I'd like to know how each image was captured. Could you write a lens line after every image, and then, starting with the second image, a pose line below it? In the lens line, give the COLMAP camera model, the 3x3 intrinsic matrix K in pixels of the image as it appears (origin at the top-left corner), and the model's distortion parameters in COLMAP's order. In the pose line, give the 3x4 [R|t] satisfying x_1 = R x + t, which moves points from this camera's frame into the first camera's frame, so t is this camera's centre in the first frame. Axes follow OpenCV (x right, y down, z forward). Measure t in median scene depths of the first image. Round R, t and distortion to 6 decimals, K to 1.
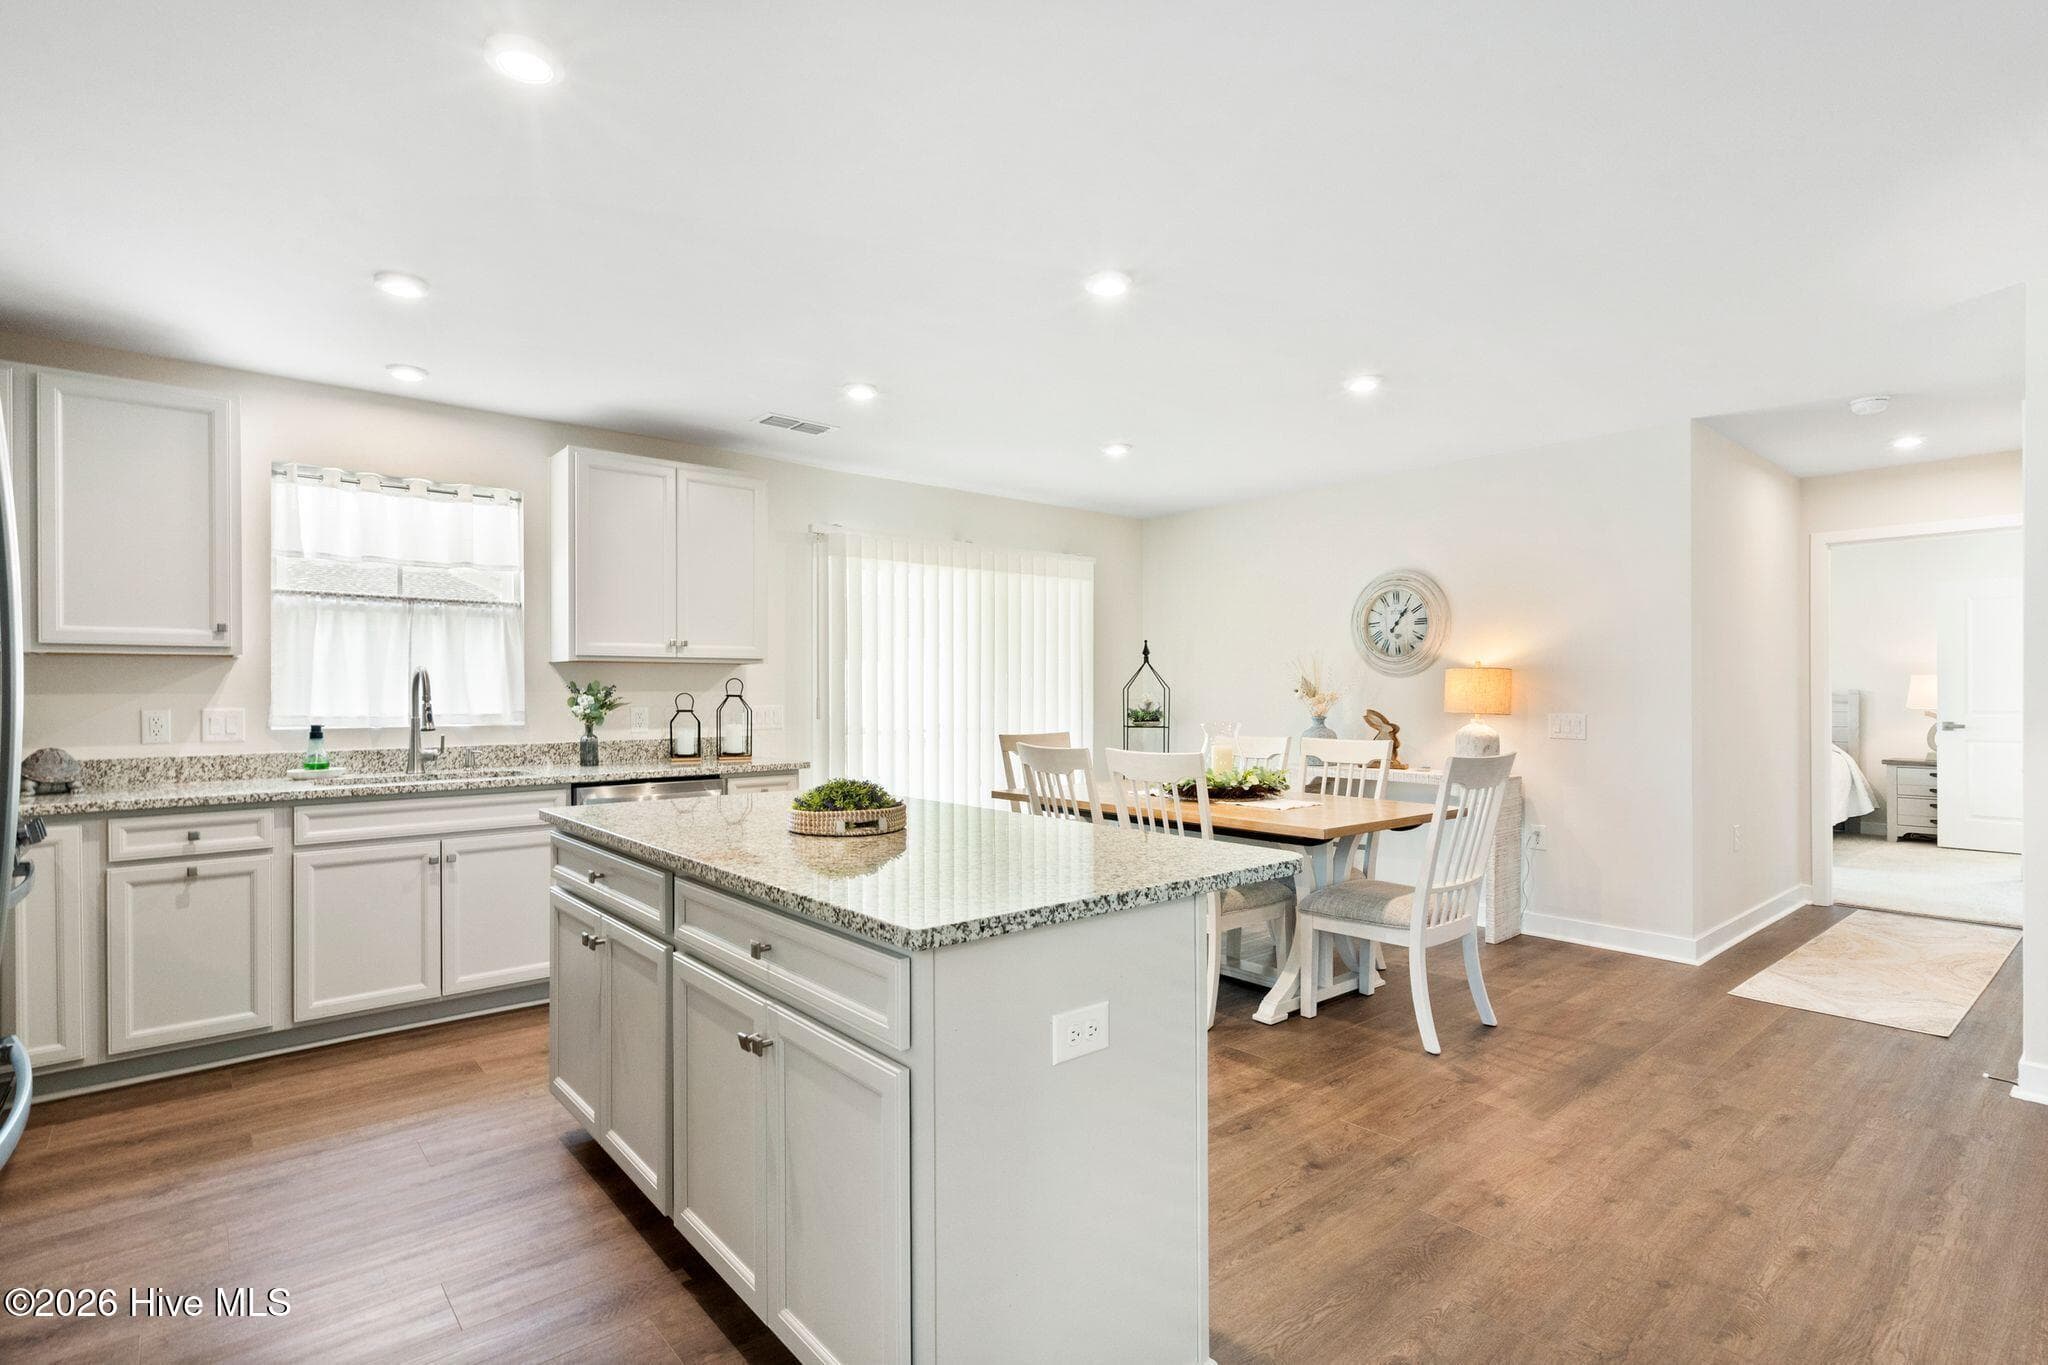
lens RADIAL K [[993.5, 0, 1028.6], [0, 993.5, 690.8], [0, 0, 1]] dist [0.000129, 0.000014]
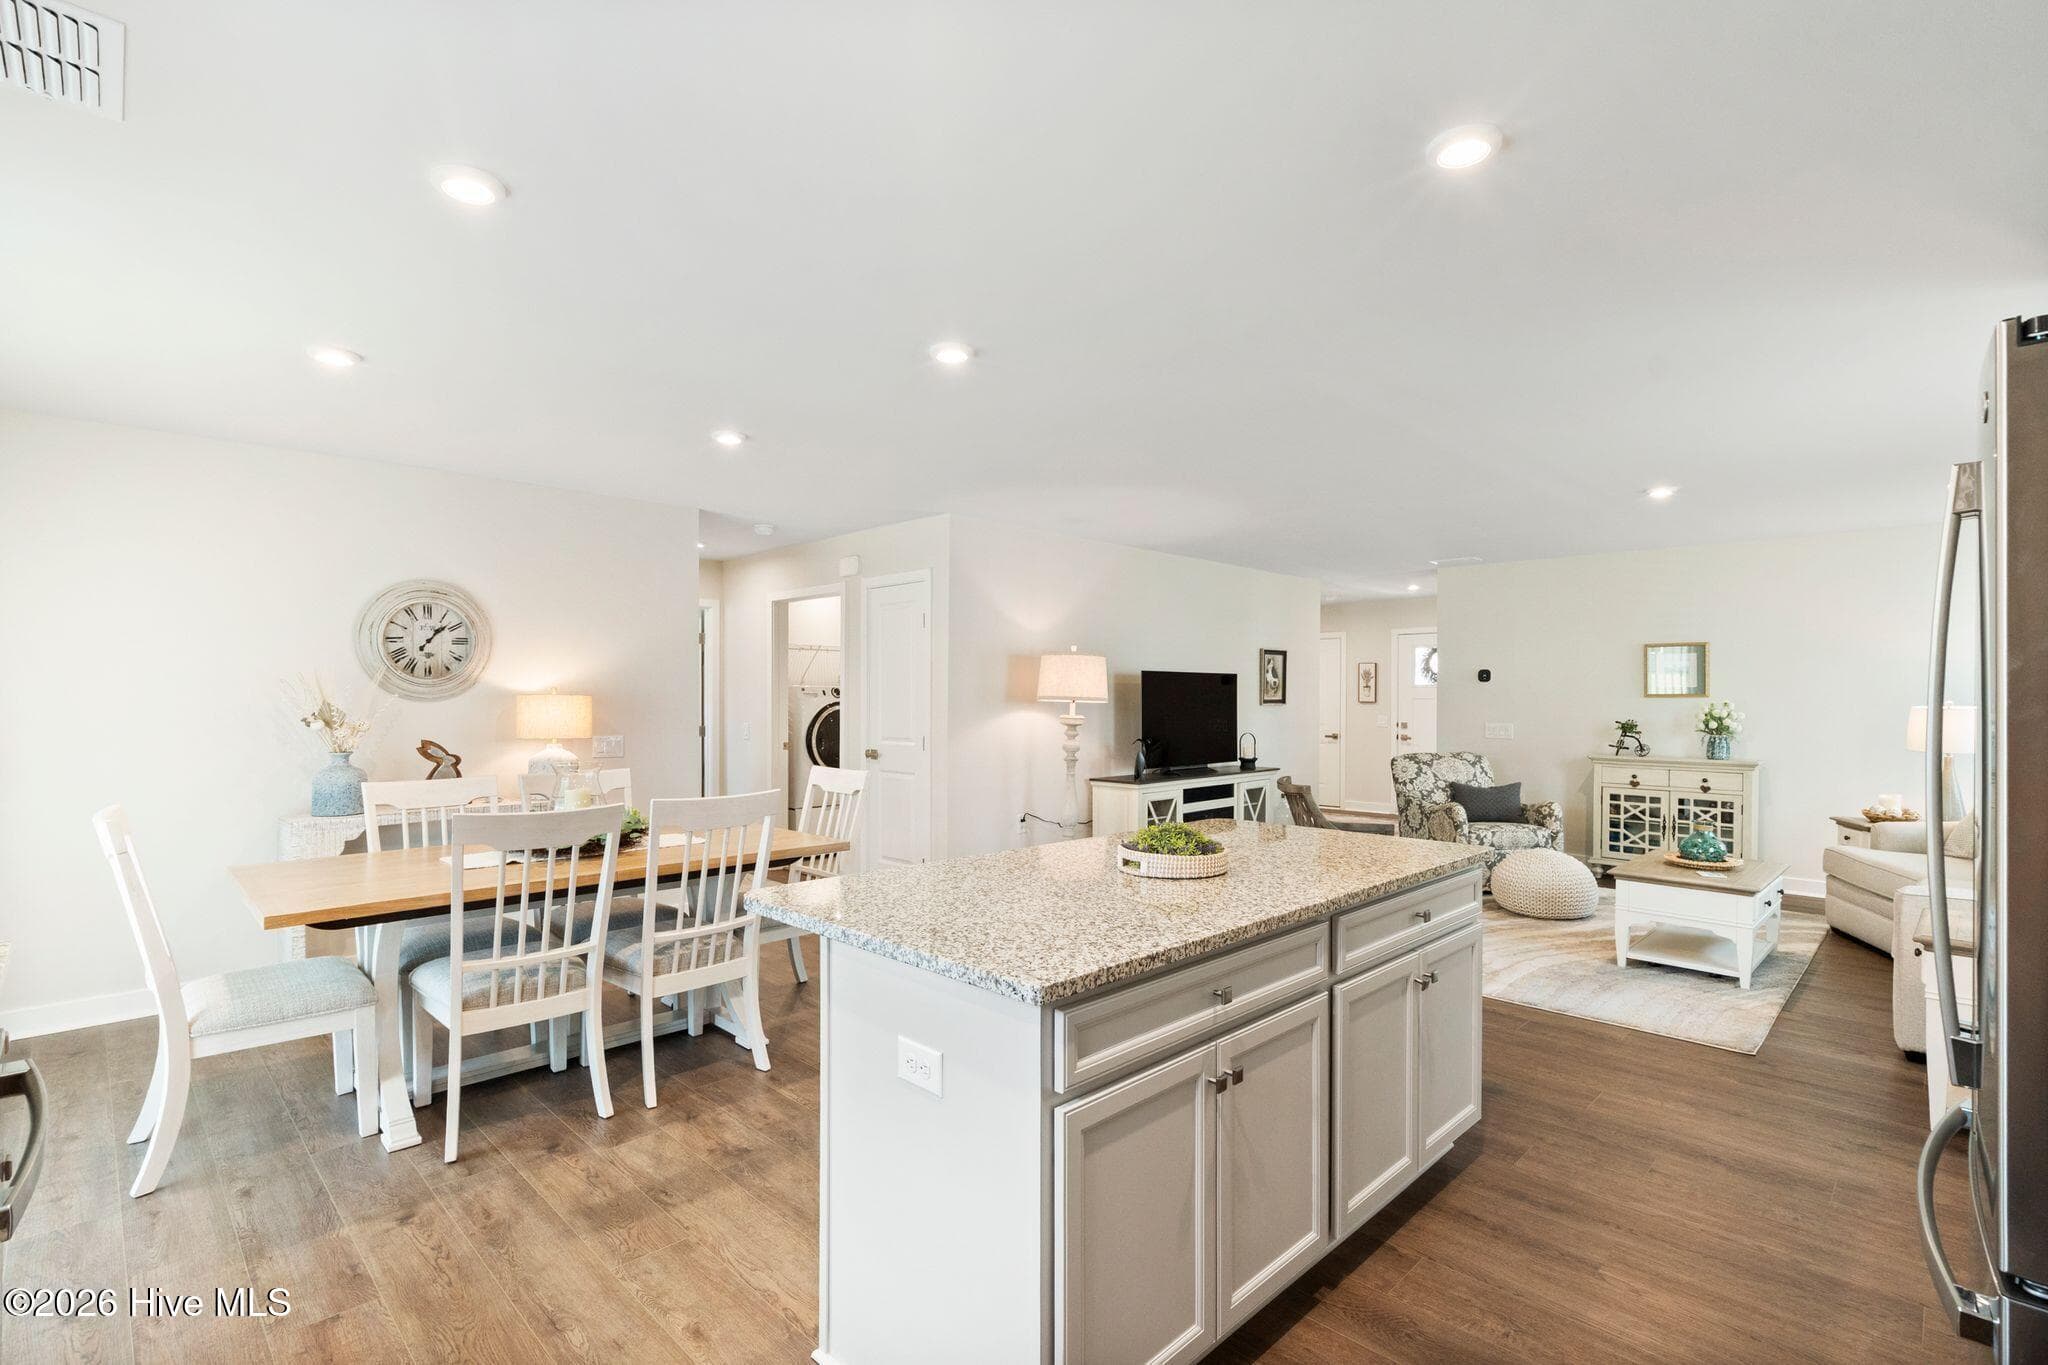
lens RADIAL K [[953.0, 0, 1021.4], [0, 953.0, 696.3], [0, 0, 1]] dist [0.000587, 0.000065]
pose [[-0.077859, 0.001853, 0.996963, -0.628480], [0.003598, 0.999992, -0.001577, -0.019093], [-0.996958, 0.003465, -0.077865, 0.663661]]
